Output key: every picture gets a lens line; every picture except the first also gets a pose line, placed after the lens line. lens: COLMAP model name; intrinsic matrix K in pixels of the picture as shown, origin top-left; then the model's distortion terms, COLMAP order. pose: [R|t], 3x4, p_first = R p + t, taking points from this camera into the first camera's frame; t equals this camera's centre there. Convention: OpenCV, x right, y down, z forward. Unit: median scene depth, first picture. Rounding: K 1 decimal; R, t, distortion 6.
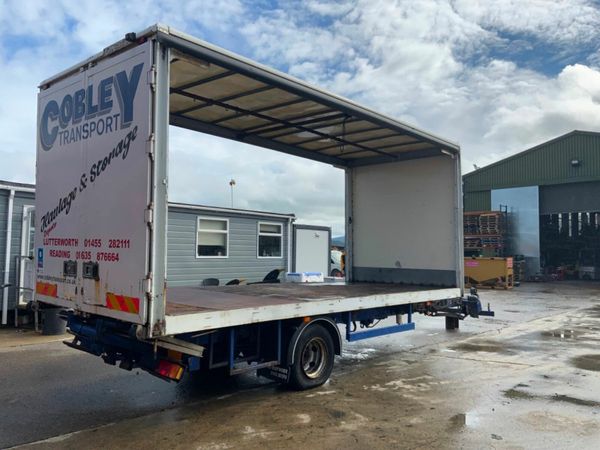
lens RADIAL K [[495.3, 0, 304.4], [0, 495.3, 220.2], [0, 0, 1]] dist [0.056261, -0.100522]
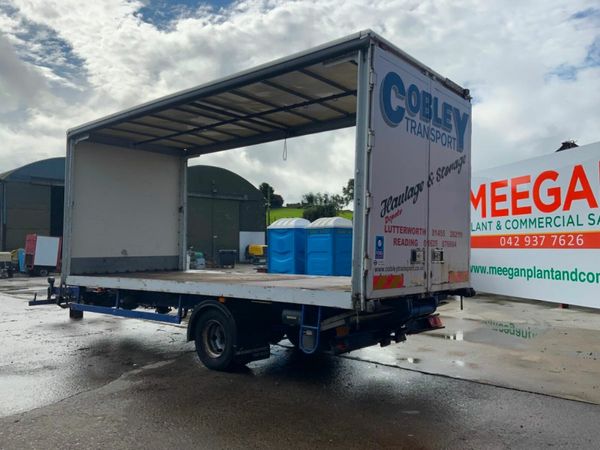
lens RADIAL K [[495.3, 0, 296.5], [0, 495.3, 223.3], [0, 0, 1]] dist [0.056261, -0.100522]
pose [[-0.018694, 0.032672, 0.999291, -1.498631], [-0.064104, 0.997370, -0.033808, 0.078616], [-0.997768, -0.064690, -0.016551, 1.262447]]
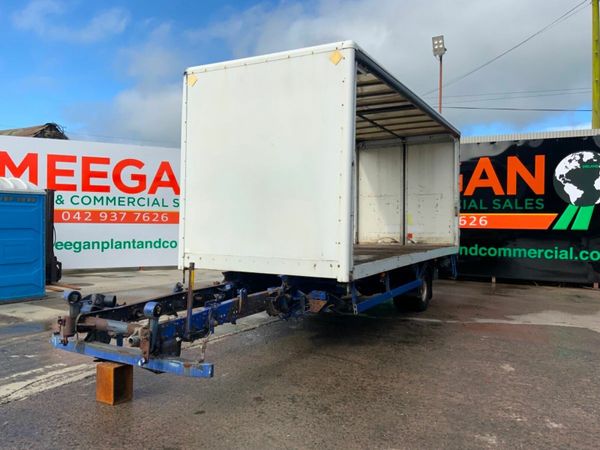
lens RADIAL K [[495.3, 0, 301.5], [0, 495.3, 221.6], [0, 0, 1]] dist [0.056261, -0.100522]
pose [[-0.975565, -0.022409, -0.218565, 0.506225], [-0.005021, 0.996799, -0.079786, 0.252599], [0.219653, -0.076739, -0.972555, 3.001522]]
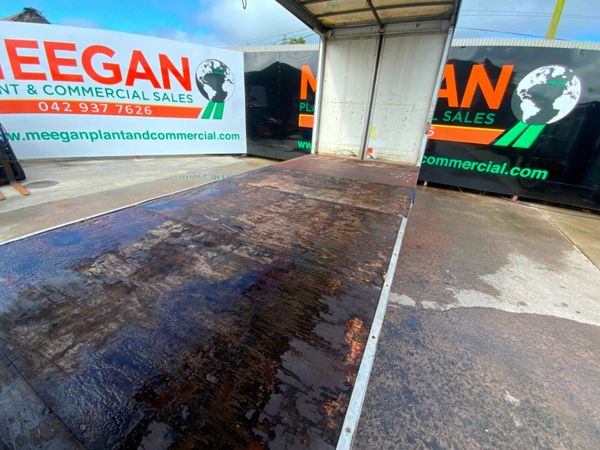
lens RADIAL K [[244.1, 0, 300.5], [0, 244.1, 226.2], [0, 0, 1]] dist [0.013729, -0.013130]
pose [[-0.963035, 0.048165, -0.265036, 0.149406], [-0.051411, 0.932938, 0.356348, 0.083196], [0.264426, 0.356801, -0.895975, 1.967401]]
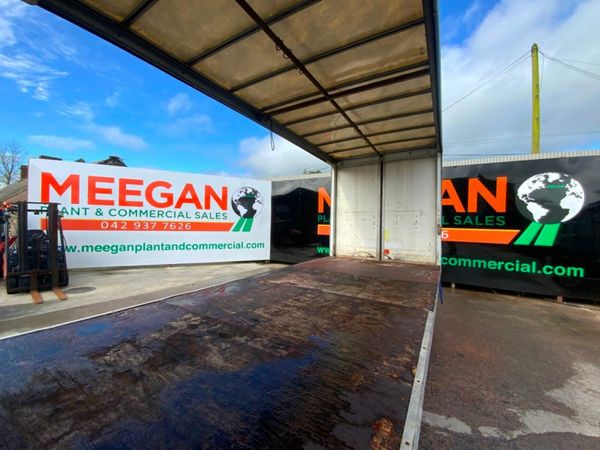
lens RADIAL K [[244.1, 0, 299.6], [0, 244.1, 224.6], [0, 0, 1]] dist [0.013729, -0.013130]
pose [[-0.983266, -0.034012, -0.178973, 0.146955], [-0.021060, 0.997052, -0.073779, 0.106569], [0.180954, -0.068775, -0.981084, 1.992779]]
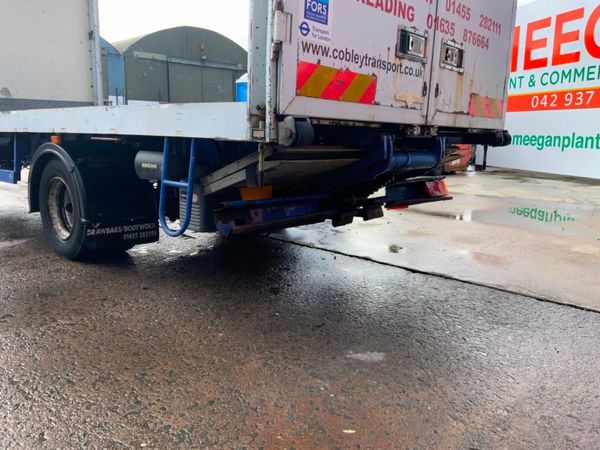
lens RADIAL K [[495.3, 0, 293.8], [0, 495.3, 225.2], [0, 0, 1]] dist [0.056261, -0.100522]
pose [[0.002535, -0.200502, 0.979690, -0.992453], [-0.081290, 0.976410, 0.200041, 0.182389], [-0.996687, -0.080146, -0.013823, 1.099046]]
